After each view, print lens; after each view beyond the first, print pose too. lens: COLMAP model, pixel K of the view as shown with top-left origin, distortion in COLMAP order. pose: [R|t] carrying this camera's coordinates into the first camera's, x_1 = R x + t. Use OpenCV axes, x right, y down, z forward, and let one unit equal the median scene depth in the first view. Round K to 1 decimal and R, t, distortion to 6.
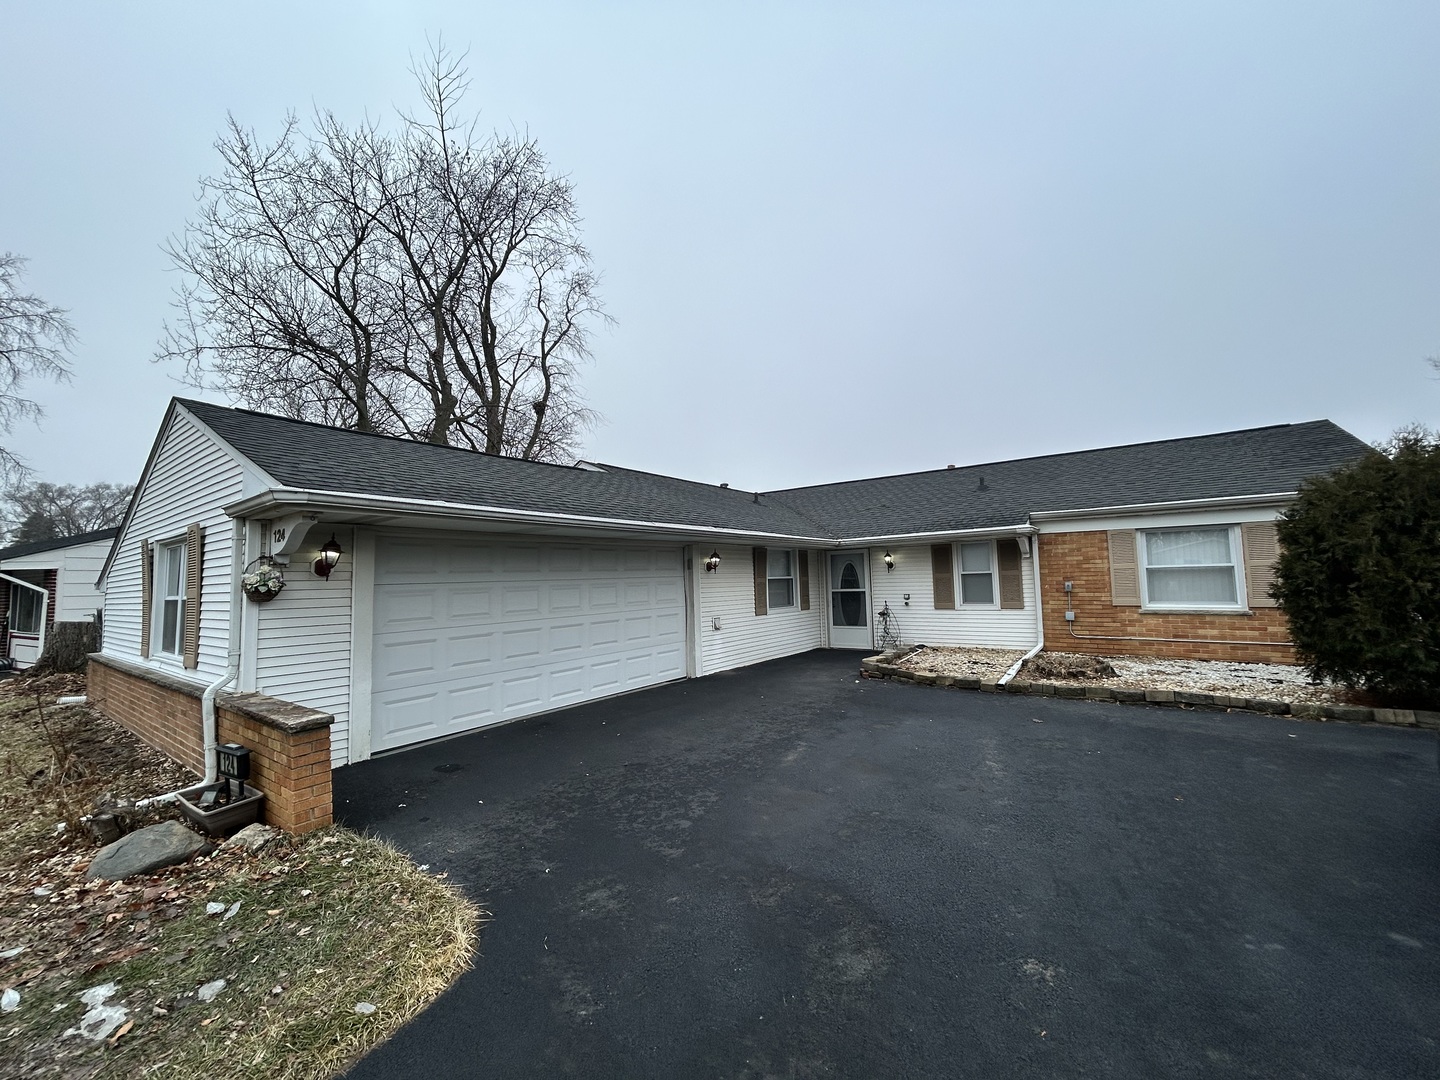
lens RADIAL K [[576.5, 0, 720.0], [0, 576.5, 540.0], [0, 0, 1]] dist [-0.002658, -0.000103]
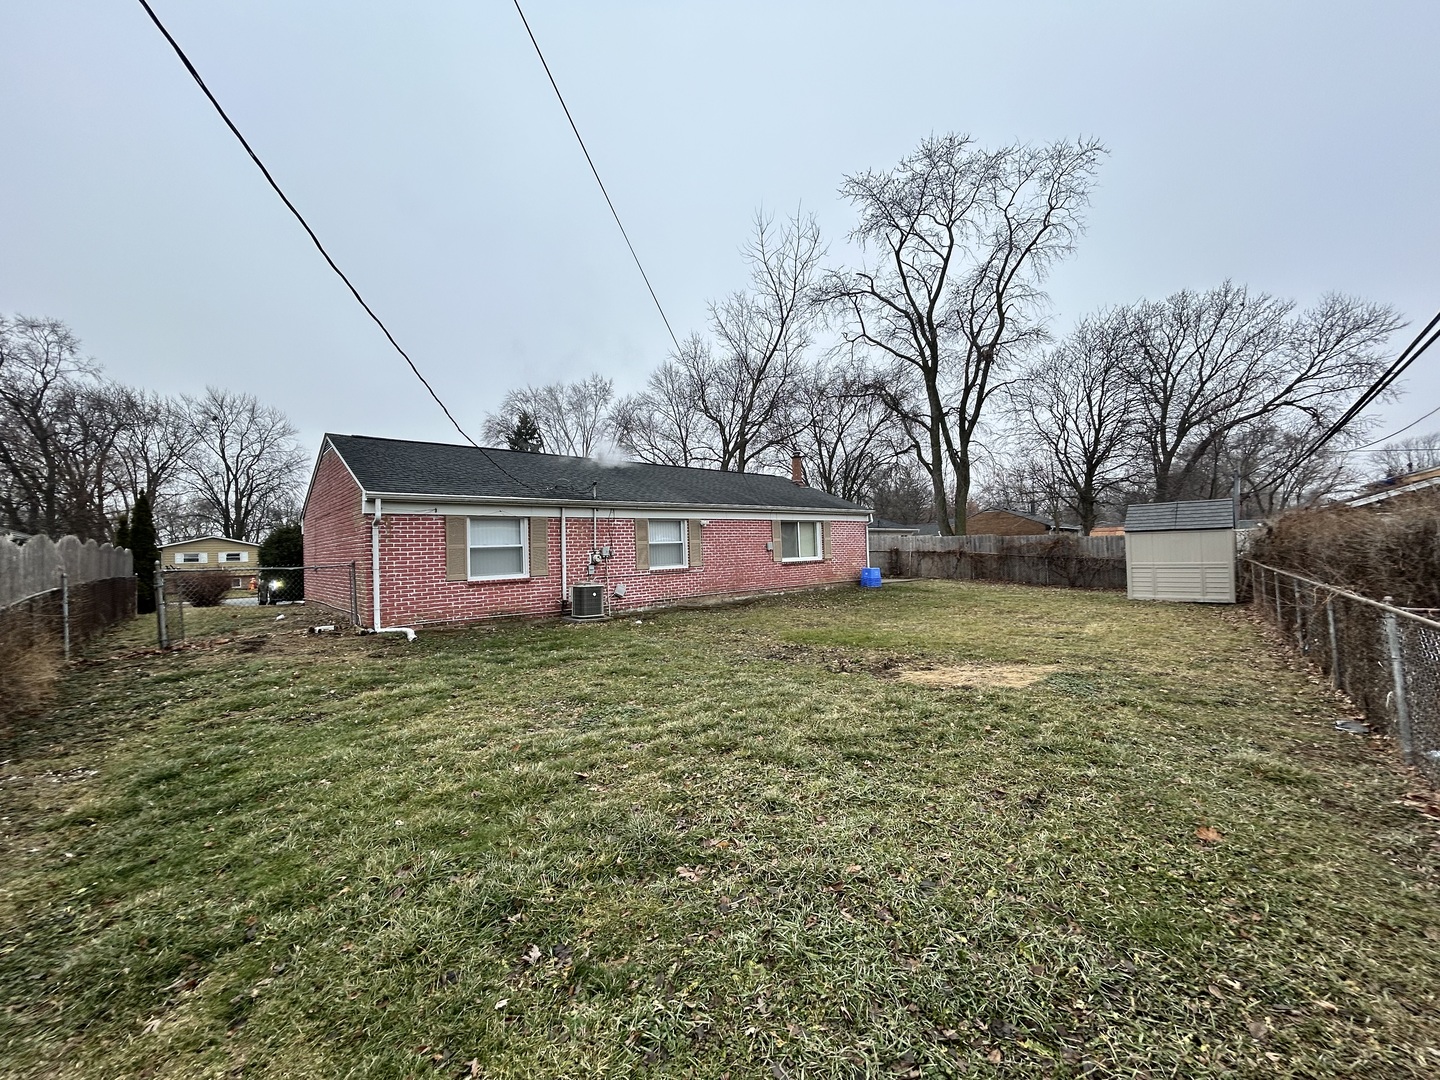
lens RADIAL K [[576.5, 0, 720.0], [0, 576.5, 540.0], [0, 0, 1]] dist [-0.002658, -0.000103]
pose [[0.205365, 0.030668, 0.978205, -0.369700], [-0.043708, 0.998799, -0.022137, 0.036255], [-0.977709, -0.038209, 0.206459, 0.230728]]
